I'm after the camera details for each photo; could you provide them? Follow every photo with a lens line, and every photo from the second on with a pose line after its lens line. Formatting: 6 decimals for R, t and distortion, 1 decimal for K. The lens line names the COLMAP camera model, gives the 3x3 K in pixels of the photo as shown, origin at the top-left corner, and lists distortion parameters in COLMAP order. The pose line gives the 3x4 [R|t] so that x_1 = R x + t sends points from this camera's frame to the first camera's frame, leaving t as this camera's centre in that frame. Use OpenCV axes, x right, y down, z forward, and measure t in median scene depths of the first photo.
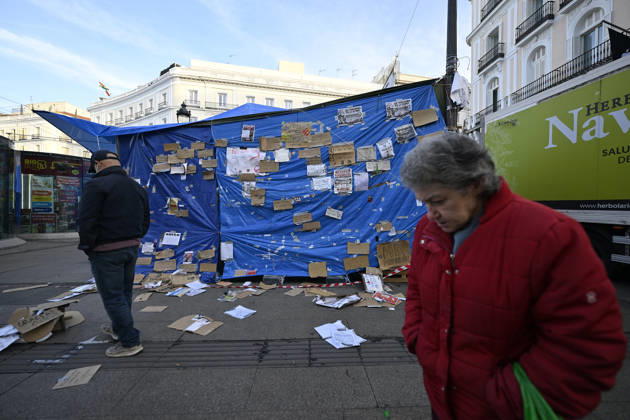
lens RADIAL K [[223.4, 0, 311.9], [0, 223.4, 212.7], [0, 0, 1]] dist [-0.000147, 0.000309]
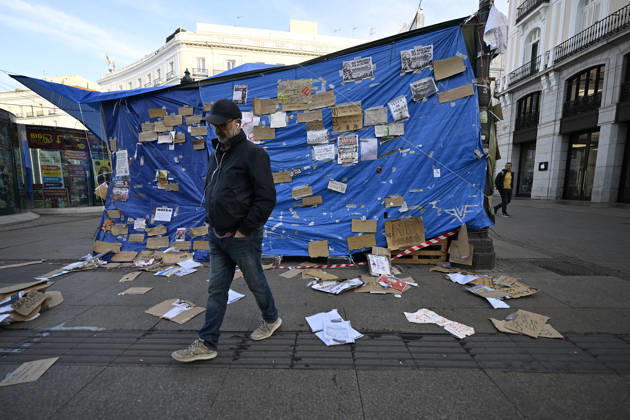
lens RADIAL K [[227.1, 0, 315.0], [0, 227.1, 208.3], [0, 0, 1]] dist [0.001448, -0.000321]
pose [[0.998751, 0.000616, -0.049966, 0.055726], [0.004062, 0.995615, 0.093462, 0.004289], [0.049804, -0.093548, 0.994368, 0.096146]]
